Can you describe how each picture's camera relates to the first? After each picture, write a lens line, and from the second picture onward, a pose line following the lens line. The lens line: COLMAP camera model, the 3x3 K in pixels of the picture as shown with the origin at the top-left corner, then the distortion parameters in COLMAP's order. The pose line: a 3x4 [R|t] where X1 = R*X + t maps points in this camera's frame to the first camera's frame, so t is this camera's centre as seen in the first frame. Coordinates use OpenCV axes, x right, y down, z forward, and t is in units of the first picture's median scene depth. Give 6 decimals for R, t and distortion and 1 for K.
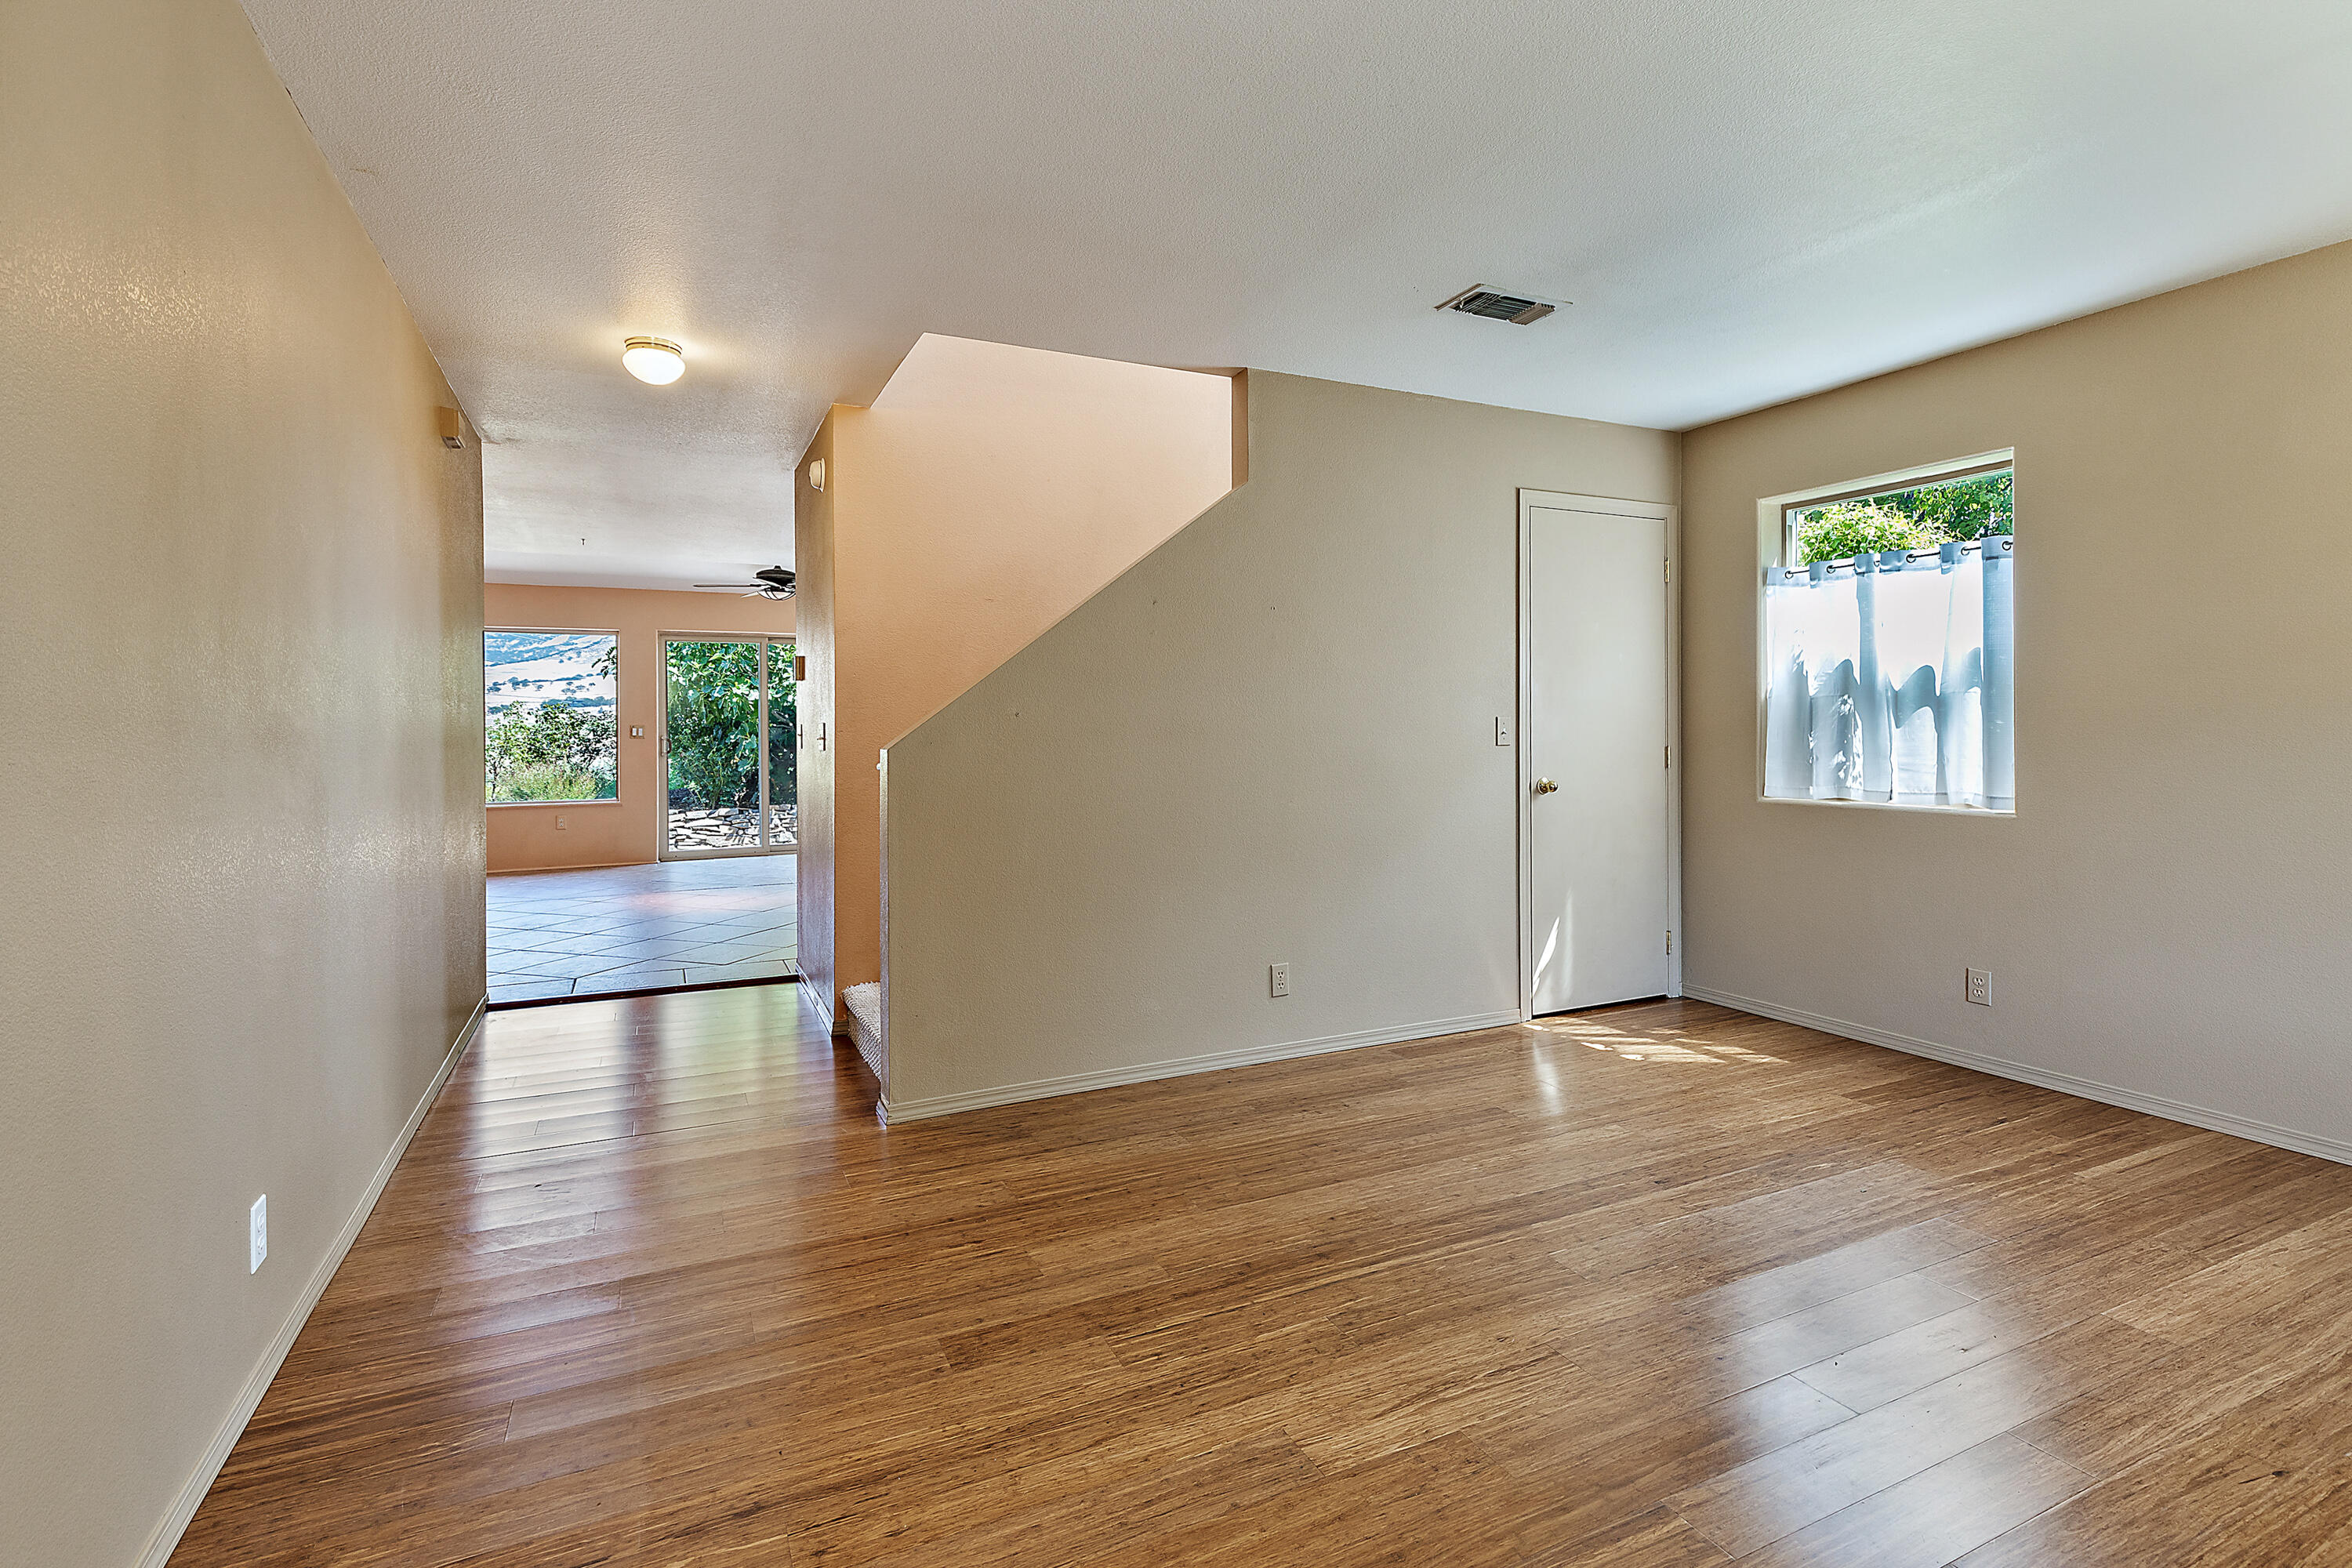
lens RADIAL K [[1095.3, 0, 1170.8], [0, 1095.3, 742.4], [0, 0, 1]] dist [0.010771, -0.000325]
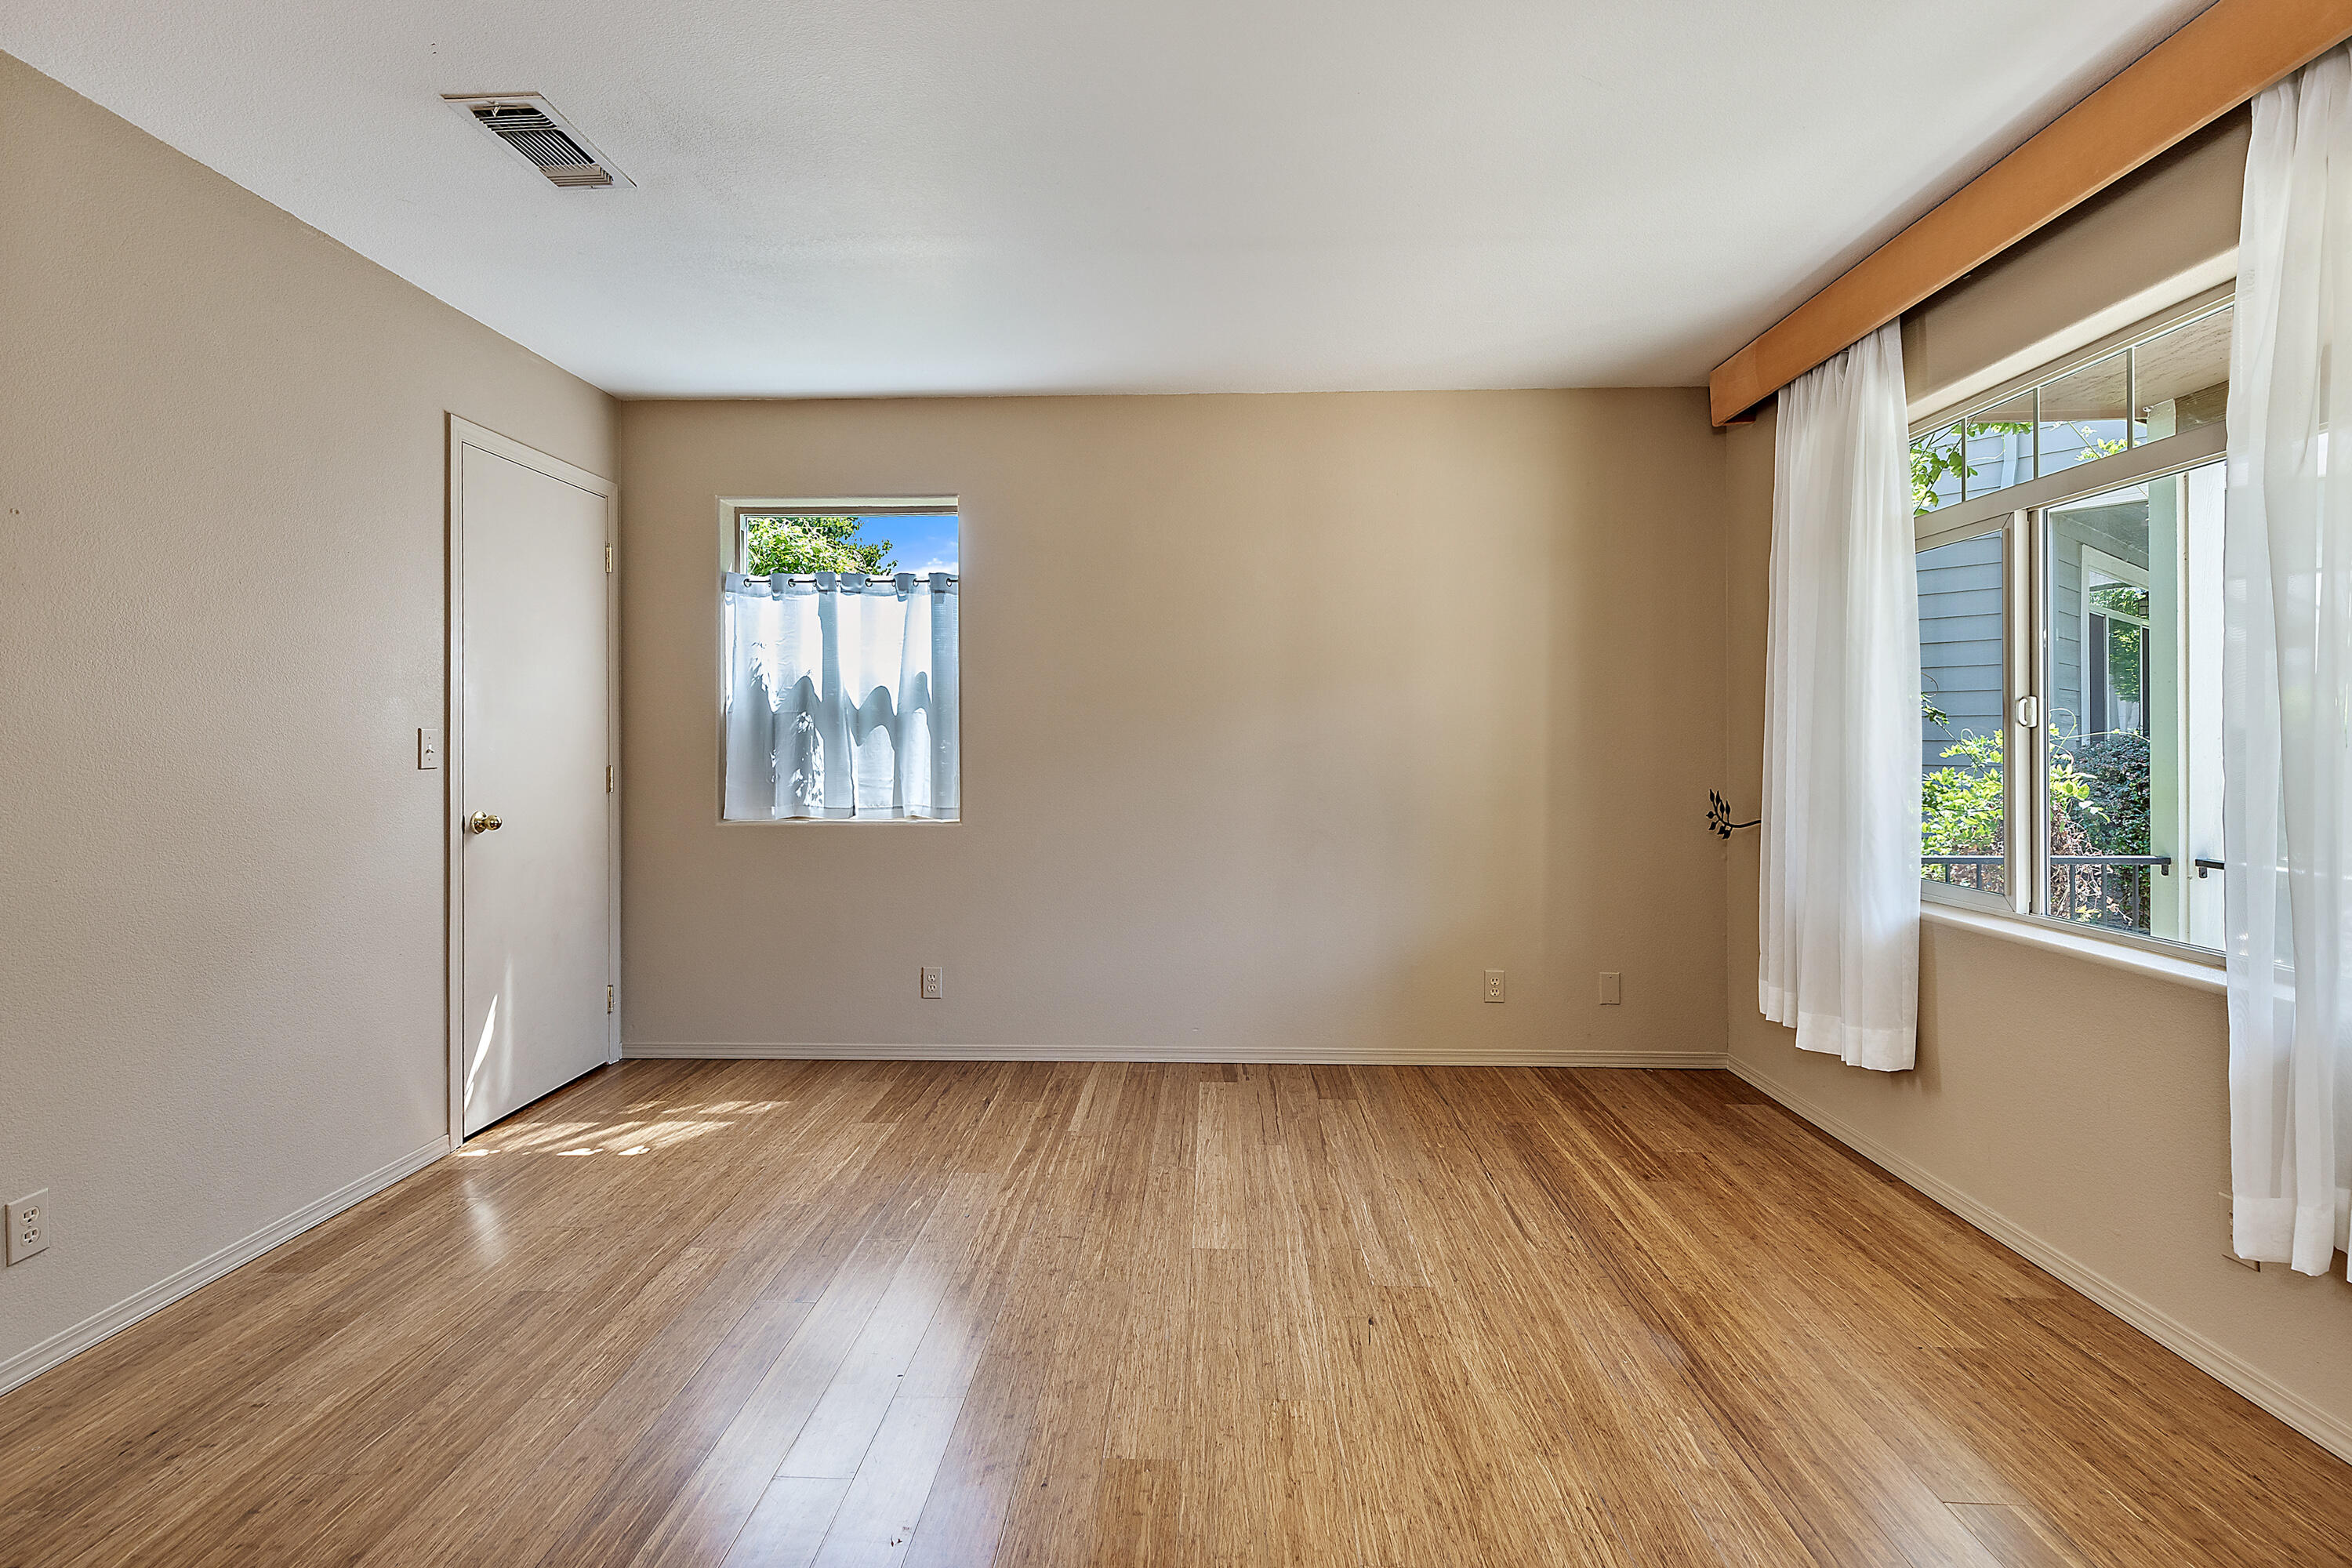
lens RADIAL K [[1095.3, 0, 1170.8], [0, 1095.3, 742.4], [0, 0, 1]] dist [0.010771, -0.000325]
pose [[0.470775, 0.004606, 0.882241, -0.106282], [0.009633, 0.999900, -0.010360, -0.002508], [-0.882201, 0.013376, 0.470683, 0.258366]]
